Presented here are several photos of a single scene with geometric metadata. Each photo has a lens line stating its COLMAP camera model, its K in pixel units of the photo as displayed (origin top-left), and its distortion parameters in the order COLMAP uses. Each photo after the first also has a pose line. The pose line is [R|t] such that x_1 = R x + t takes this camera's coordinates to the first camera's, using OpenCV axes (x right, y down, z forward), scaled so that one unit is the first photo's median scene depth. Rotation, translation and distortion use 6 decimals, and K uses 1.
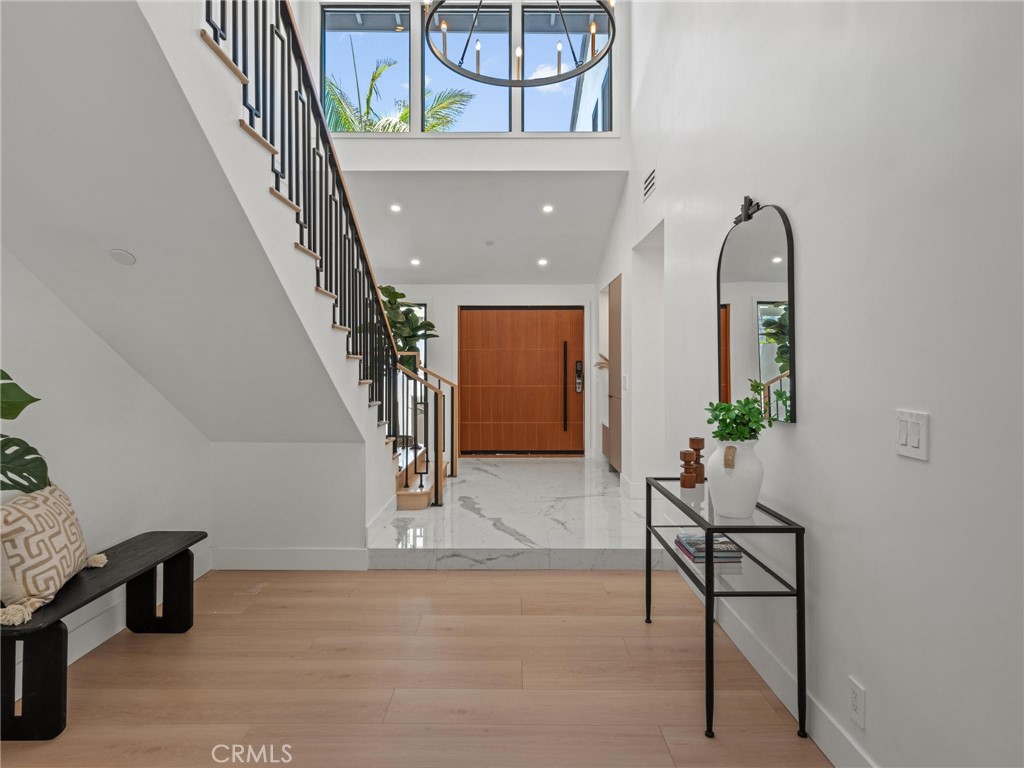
lens RADIAL K [[567.5, 0, 512.6], [0, 567.5, 377.8], [0, 0, 1]] dist [-0.007738, -0.000402]
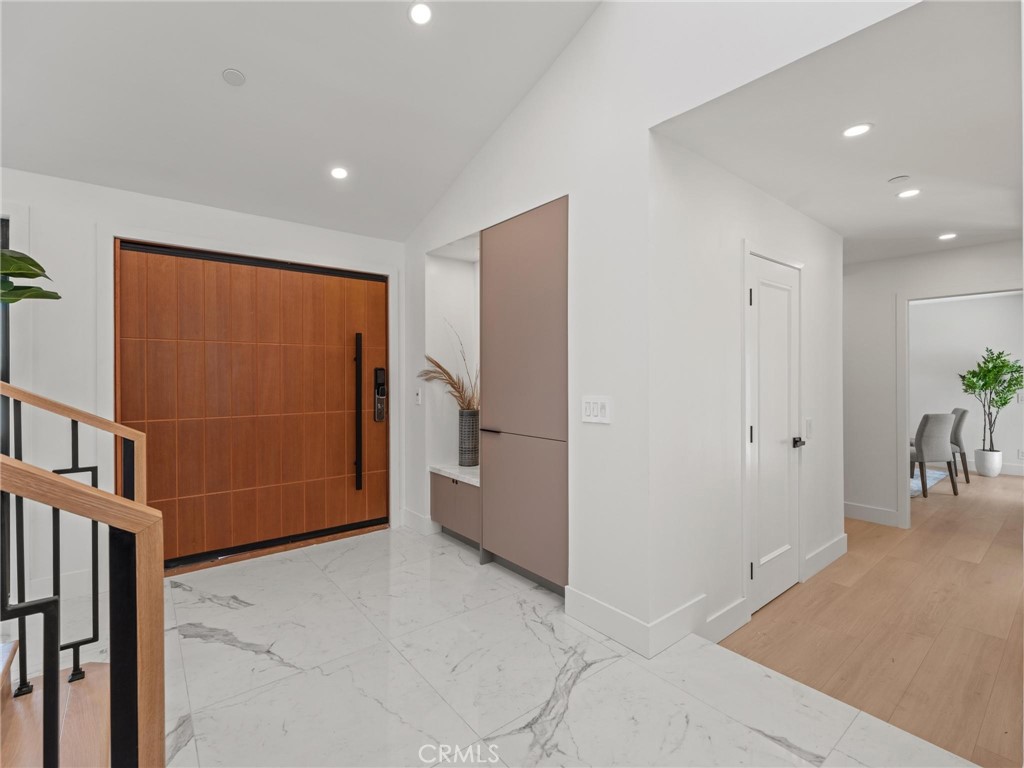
lens RADIAL K [[474.2, 0, 512.5], [0, 474.2, 379.7], [0, 0, 1]] dist [0.002866, 0.000195]
pose [[0.777335, -0.006958, 0.629048, -0.087978], [0.012940, 0.999904, -0.004931, -0.013164], [-0.628953, 0.011973, 0.777351, 0.525534]]
